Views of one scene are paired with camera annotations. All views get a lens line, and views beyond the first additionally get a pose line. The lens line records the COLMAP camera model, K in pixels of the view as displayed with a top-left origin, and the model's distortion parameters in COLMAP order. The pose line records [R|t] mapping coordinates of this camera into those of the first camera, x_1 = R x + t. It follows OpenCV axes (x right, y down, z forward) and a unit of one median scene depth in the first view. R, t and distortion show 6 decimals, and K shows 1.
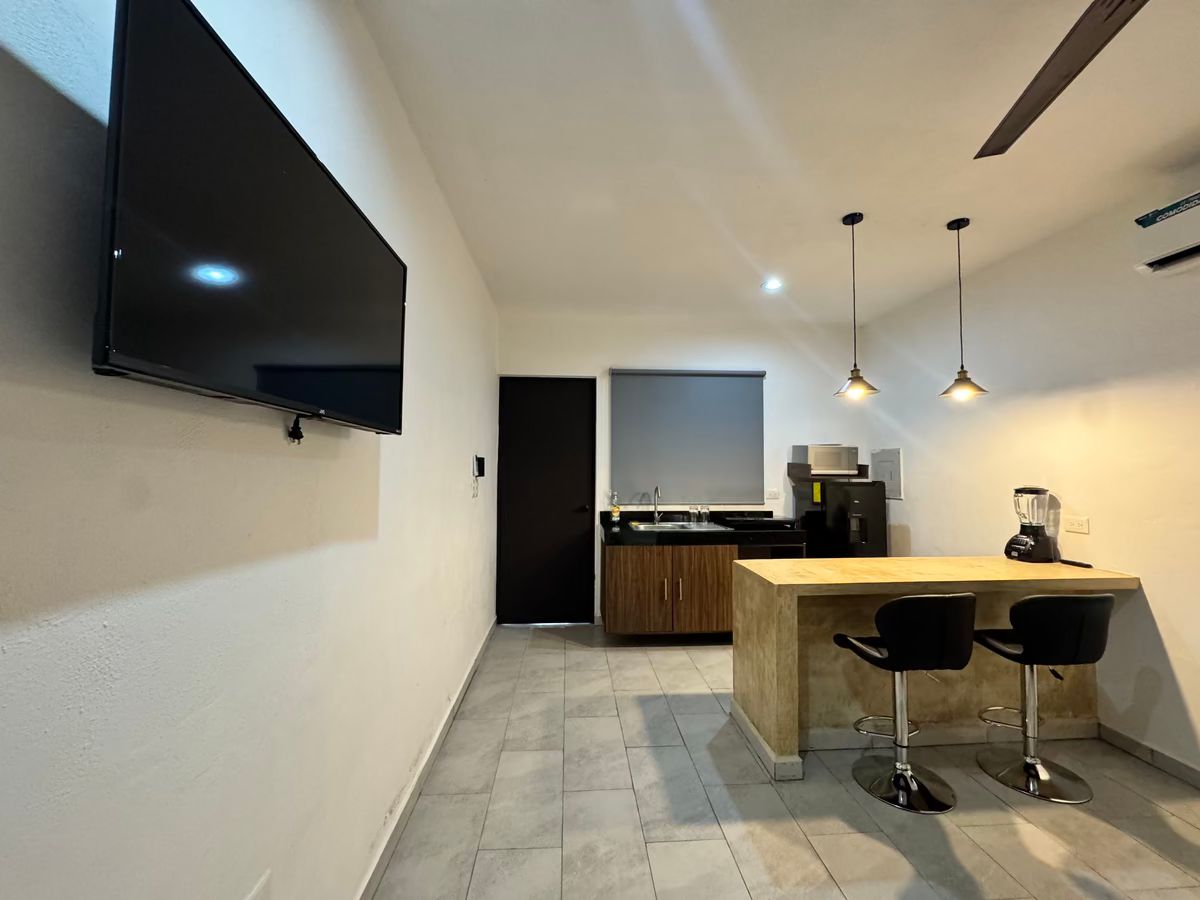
lens RADIAL K [[479.7, 0, 599.5], [0, 479.7, 448.8], [0, 0, 1]] dist [-0.002342, -0.000353]
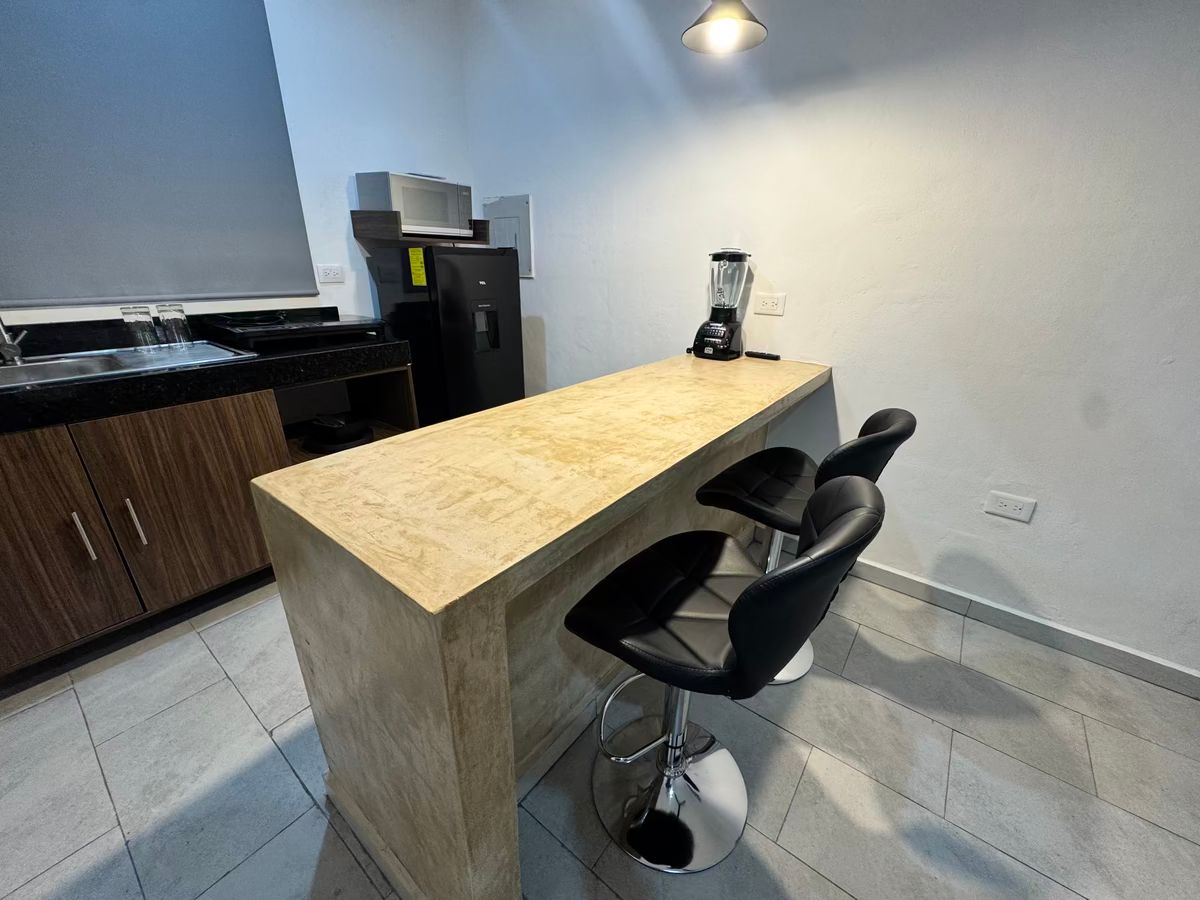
lens RADIAL K [[479.7, 0, 599.5], [0, 479.7, 448.8], [0, 0, 1]] dist [-0.002342, -0.000353]
pose [[0.662890, -0.267551, 0.699280, 0.216836], [-0.046988, 0.917265, 0.395496, 0.077957], [-0.747240, -0.295029, 0.595474, 0.649292]]
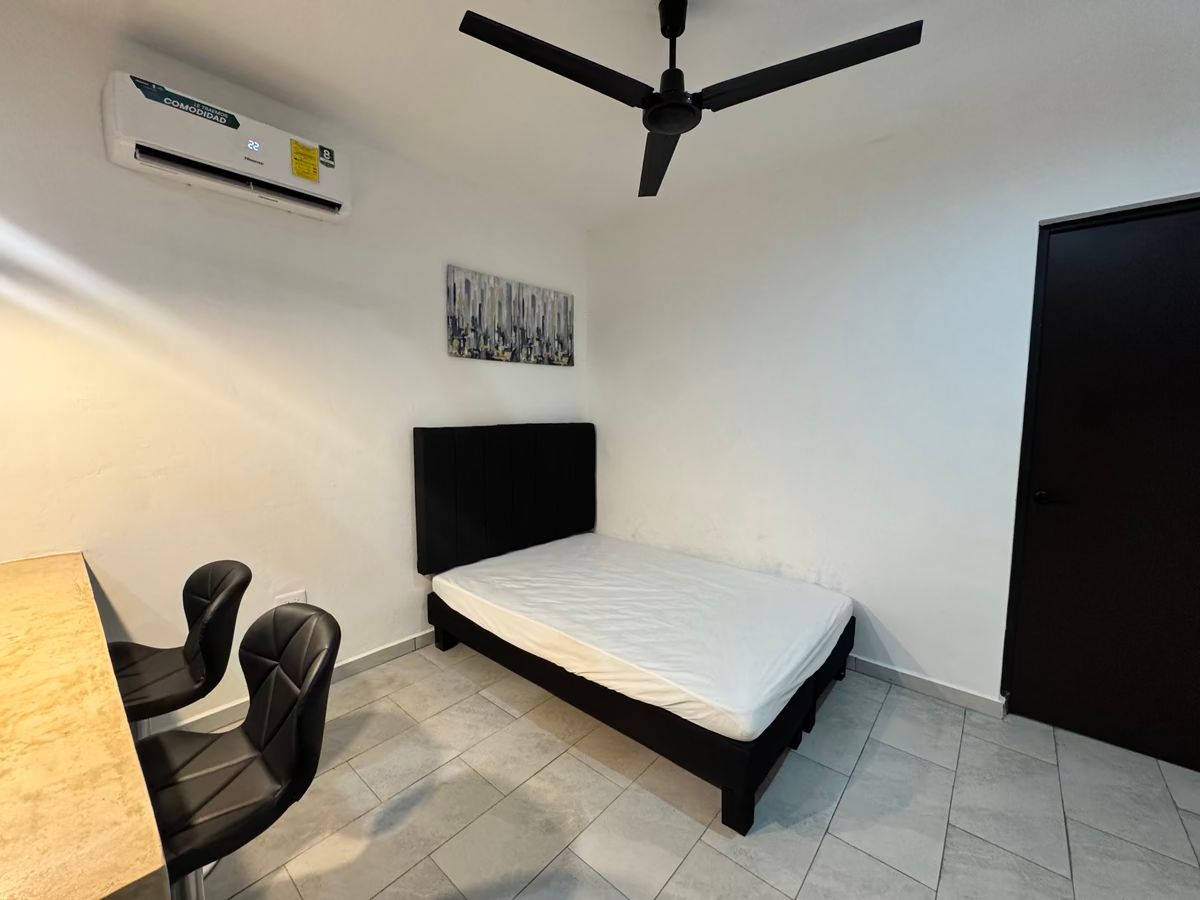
lens RADIAL K [[479.7, 0, 599.5], [0, 479.7, 448.8], [0, 0, 1]] dist [-0.002342, -0.000353]
pose [[-0.714765, -0.069496, 0.695903, 0.025935], [-0.037595, 0.997430, 0.060993, 0.025396], [-0.698353, 0.017433, -0.715541, 0.816785]]
